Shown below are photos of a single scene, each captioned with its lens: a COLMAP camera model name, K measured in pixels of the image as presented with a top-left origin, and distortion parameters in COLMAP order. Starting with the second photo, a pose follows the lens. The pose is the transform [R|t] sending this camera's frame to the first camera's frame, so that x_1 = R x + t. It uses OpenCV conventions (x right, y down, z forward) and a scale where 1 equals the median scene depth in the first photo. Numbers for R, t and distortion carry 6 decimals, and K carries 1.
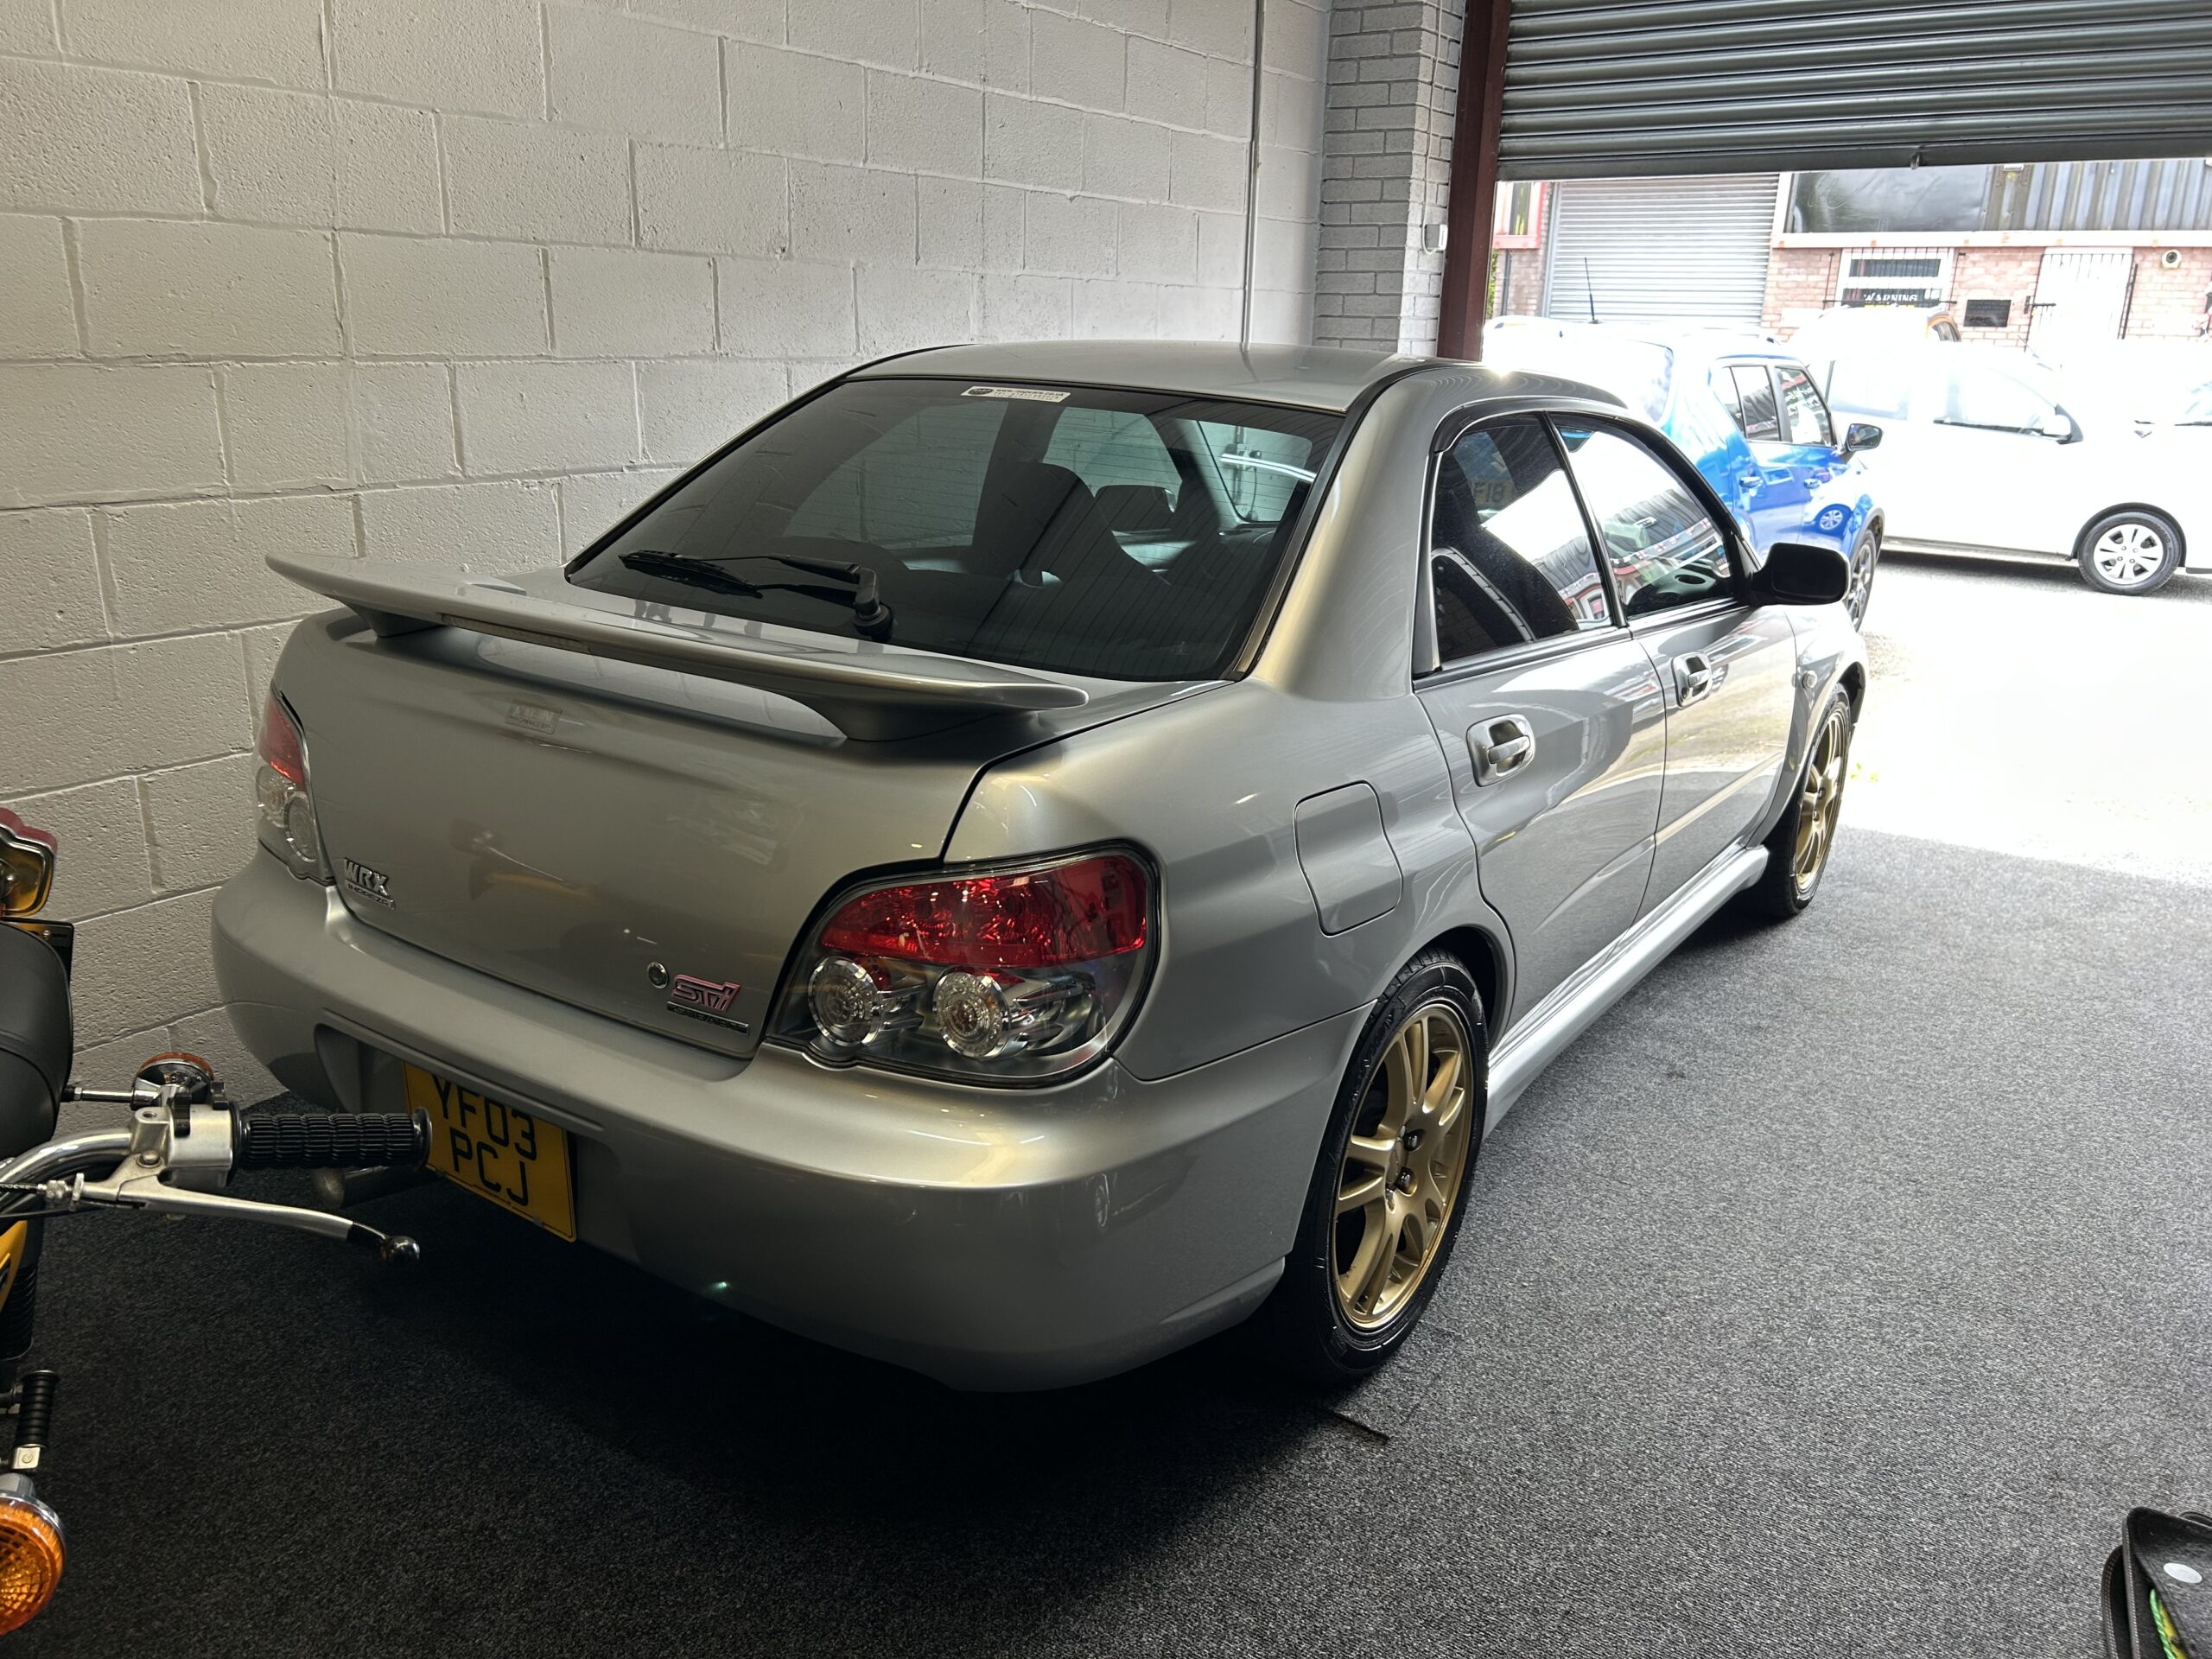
lens RADIAL K [[1660.0, 0, 1122.1], [0, 1660.0, 821.2], [0, 0, 1]] dist [0.094837, -0.129437]
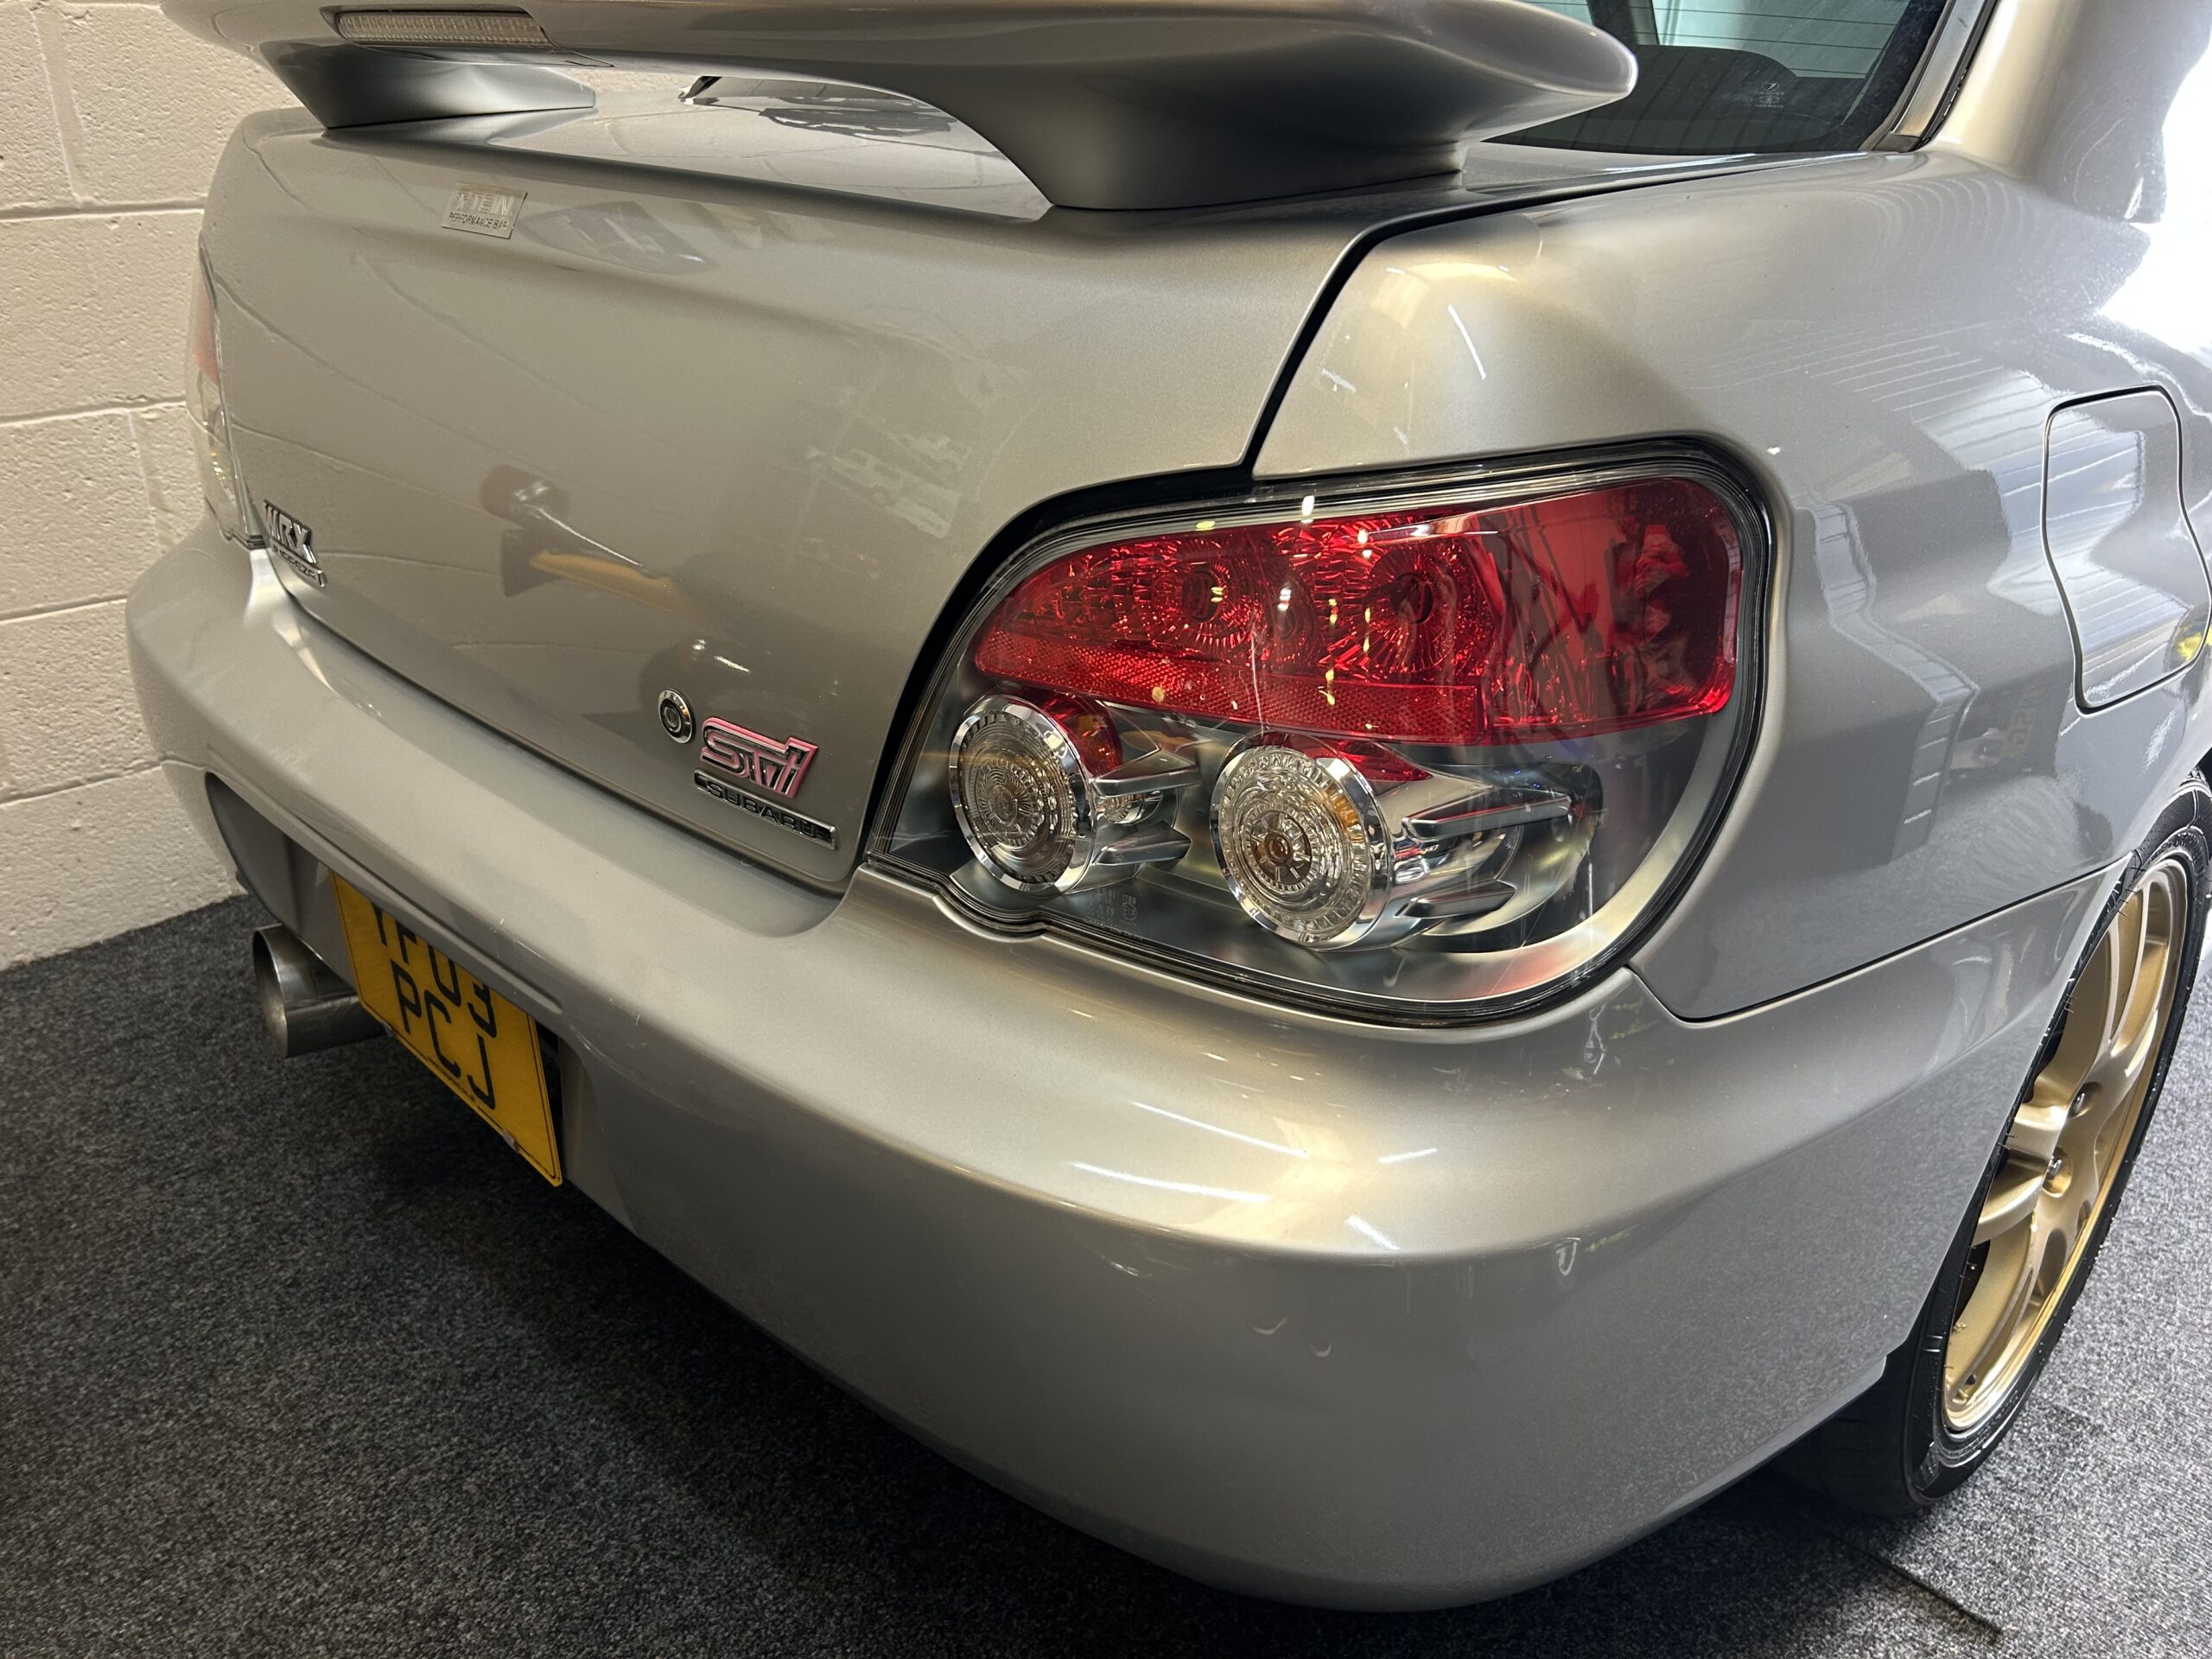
lens RADIAL K [[1683.1, 0, 1106.0], [0, 1683.1, 829.5], [0, 0, 1]] dist [-0.002345, 0.000517]
pose [[0.981851, 0.064467, -0.178358, -0.056880], [-0.039801, 0.989553, 0.138569, 0.049549], [0.185428, -0.128955, 0.974160, 0.521076]]
